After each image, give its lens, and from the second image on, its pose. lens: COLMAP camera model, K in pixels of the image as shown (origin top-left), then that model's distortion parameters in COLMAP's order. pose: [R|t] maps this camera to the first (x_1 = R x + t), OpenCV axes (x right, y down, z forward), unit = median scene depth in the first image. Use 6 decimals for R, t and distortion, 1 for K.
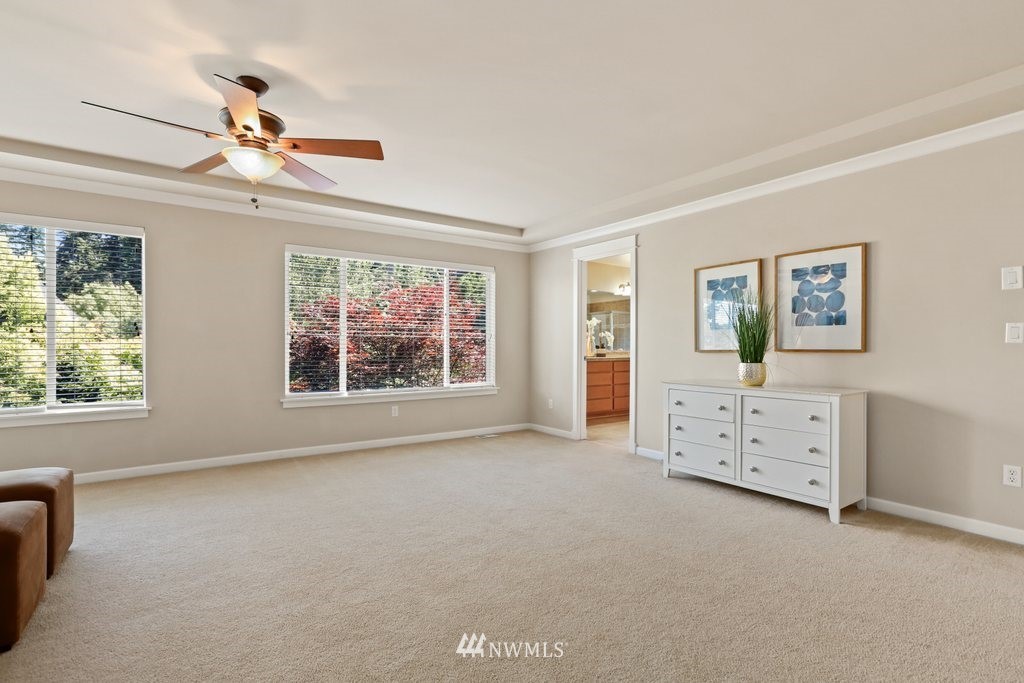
lens RADIAL K [[476.2, 0, 513.9], [0, 476.2, 344.9], [0, 0, 1]] dist [-0.015964, 0.010237]
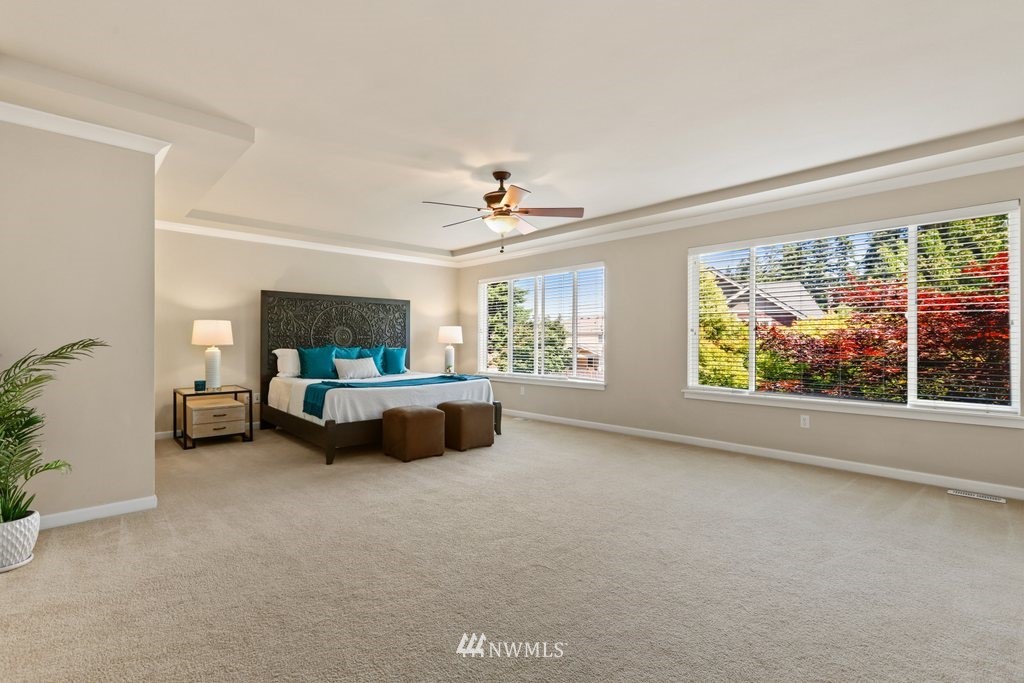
lens RADIAL K [[476.2, 0, 521.8], [0, 476.2, 342.4], [0, 0, 1]] dist [-0.015964, 0.010237]
pose [[0.158432, 0.007840, -0.987339, 0.609817], [0.007820, 0.999927, 0.009194, -0.010112], [0.987339, -0.009177, 0.158359, 0.497458]]
